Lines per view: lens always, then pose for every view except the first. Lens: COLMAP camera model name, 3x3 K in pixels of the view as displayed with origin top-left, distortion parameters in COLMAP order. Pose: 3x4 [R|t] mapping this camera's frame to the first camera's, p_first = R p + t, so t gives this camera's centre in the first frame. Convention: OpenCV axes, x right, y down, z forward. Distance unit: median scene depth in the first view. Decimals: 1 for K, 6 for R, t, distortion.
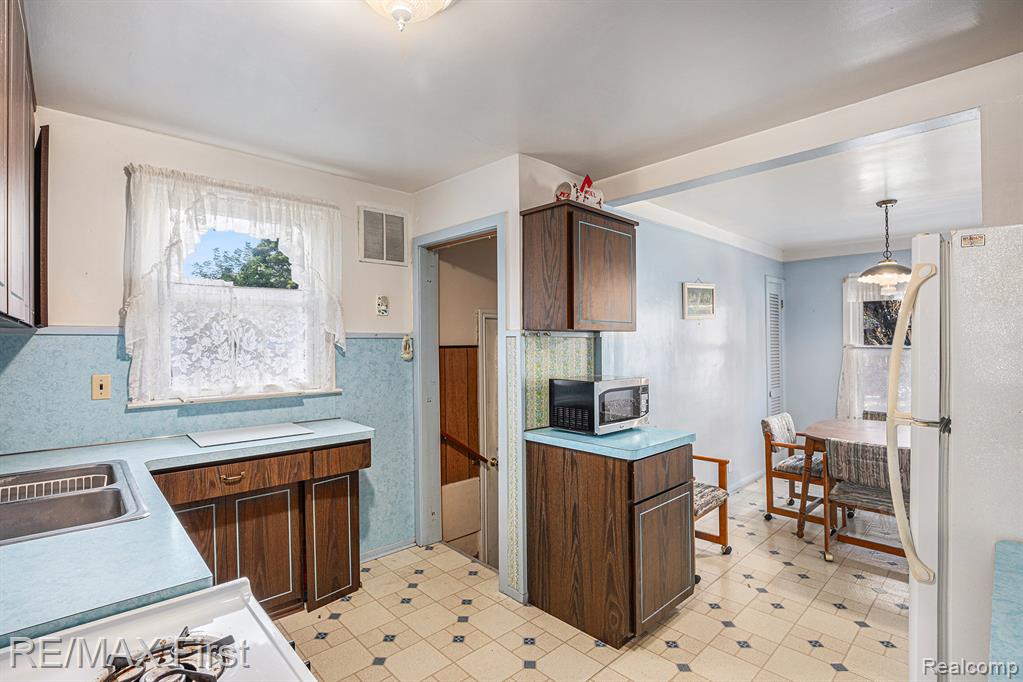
lens RADIAL K [[487.6, 0, 495.3], [0, 487.6, 333.4], [0, 0, 1]] dist [-0.024470, 0.000017]
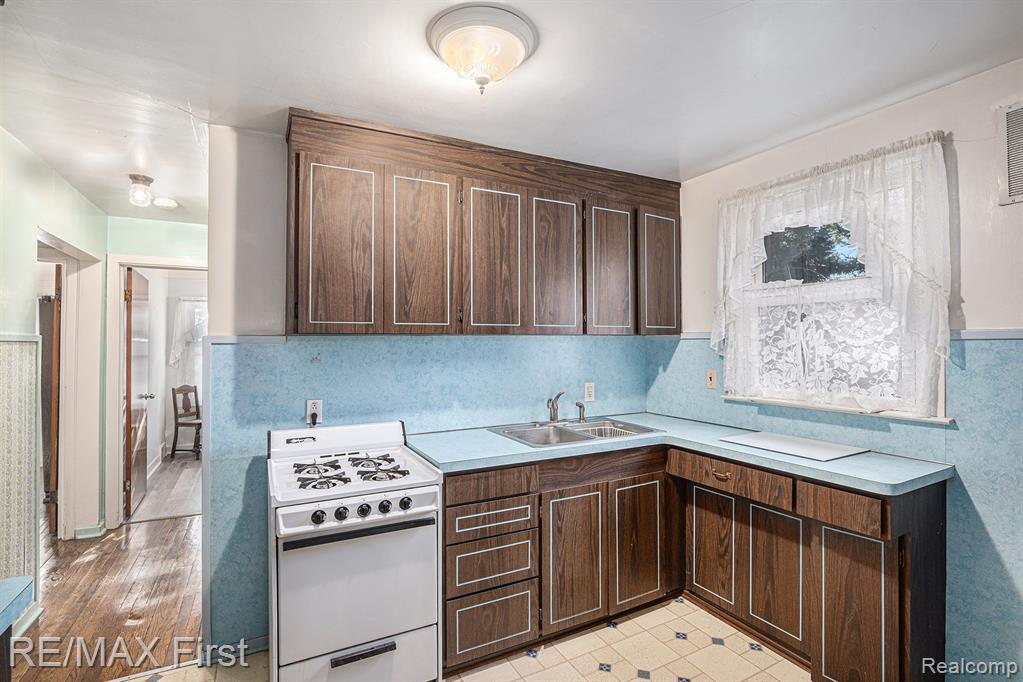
lens RADIAL K [[476.1, 0, 511.2], [0, 476.1, 338.1], [0, 0, 1]] dist [-0.020717, 0.000510]
pose [[-0.239594, -0.008891, -0.970833, 0.480578], [0.015648, 0.999793, -0.013018, 0.008539], [0.970747, -0.018311, -0.239405, 0.691522]]
